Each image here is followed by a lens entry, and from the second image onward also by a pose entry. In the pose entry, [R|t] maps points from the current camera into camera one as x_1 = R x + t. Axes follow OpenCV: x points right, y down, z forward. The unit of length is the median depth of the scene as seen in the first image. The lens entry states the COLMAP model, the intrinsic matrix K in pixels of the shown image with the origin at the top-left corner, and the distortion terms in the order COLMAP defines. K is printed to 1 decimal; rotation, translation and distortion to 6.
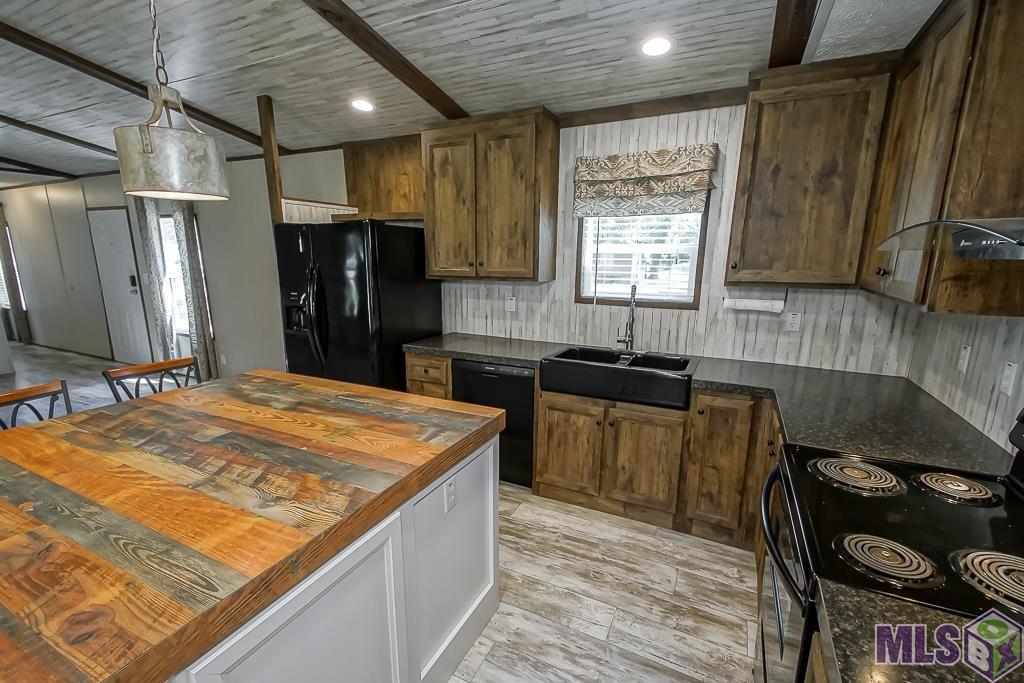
lens RADIAL K [[458.2, 0, 489.2], [0, 458.2, 351.9], [0, 0, 1]] dist [0.014834, -0.005626]
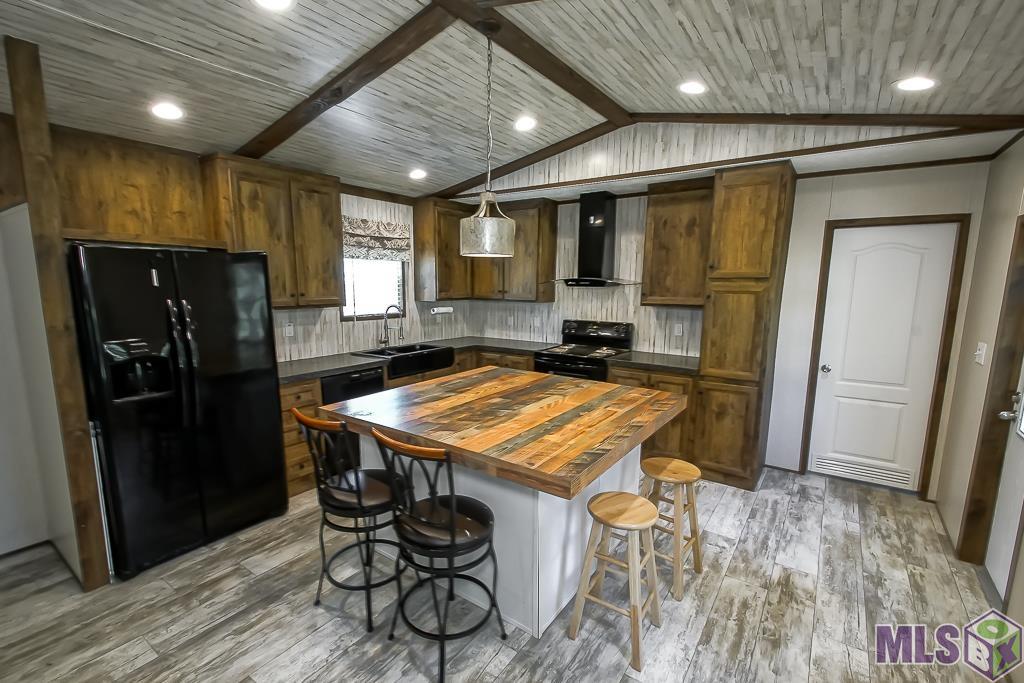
lens RADIAL K [[458.2, 0, 521.5], [0, 458.2, 345.9], [0, 0, 1]] dist [0.014834, -0.005626]
pose [[0.116751, -0.139468, 0.983320, -1.844563], [0.205607, 0.972036, 0.113456, -0.145942], [-0.971646, 0.188931, 0.142161, 0.577939]]
